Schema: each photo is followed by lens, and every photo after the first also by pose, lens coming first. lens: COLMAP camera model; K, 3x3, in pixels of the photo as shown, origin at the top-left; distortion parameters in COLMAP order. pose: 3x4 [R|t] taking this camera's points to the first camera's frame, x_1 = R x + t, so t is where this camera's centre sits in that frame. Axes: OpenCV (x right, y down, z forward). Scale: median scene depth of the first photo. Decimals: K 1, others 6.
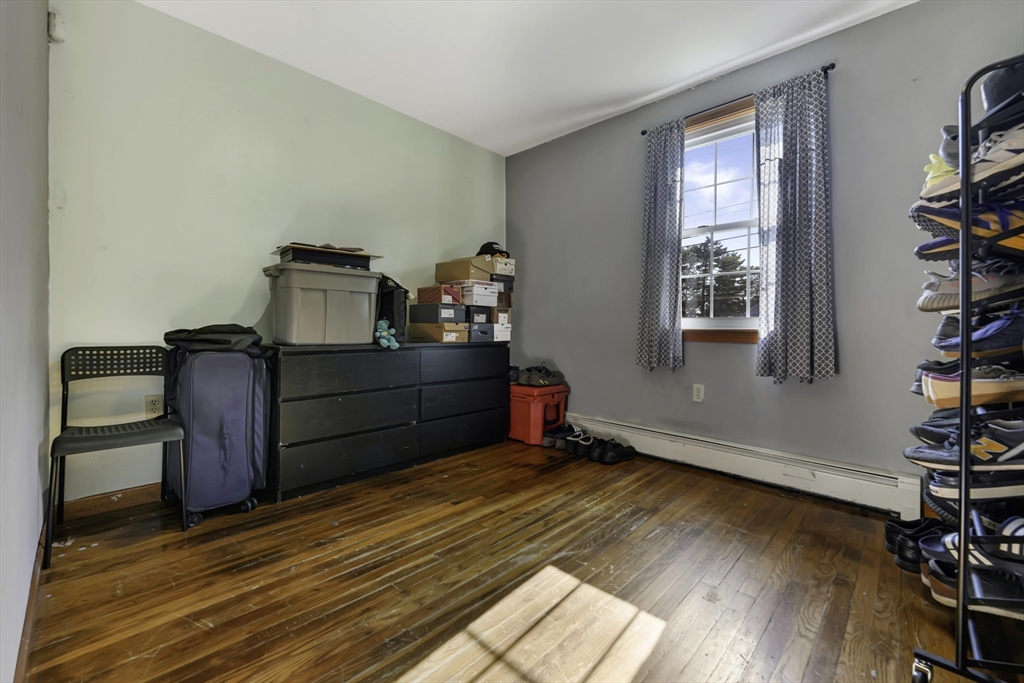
lens RADIAL K [[423.0, 0, 500.5], [0, 423.0, 319.0], [0, 0, 1]] dist [0.001082, -0.000008]
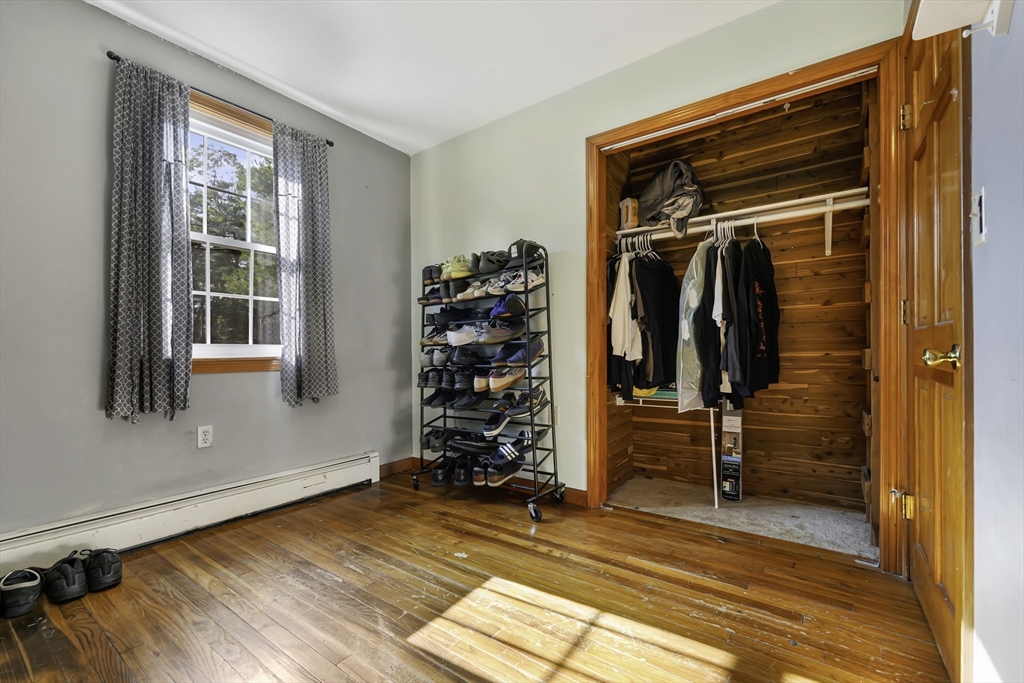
lens RADIAL K [[423.0, 0, 512.5], [0, 423.0, 351.3], [0, 0, 1]] dist [0.001082, -0.000008]
pose [[-0.150493, -0.000031, 0.988611, -0.491182], [-0.006494, 0.999978, -0.000958, 0.008611], [-0.988590, -0.006564, -0.150490, 0.611212]]
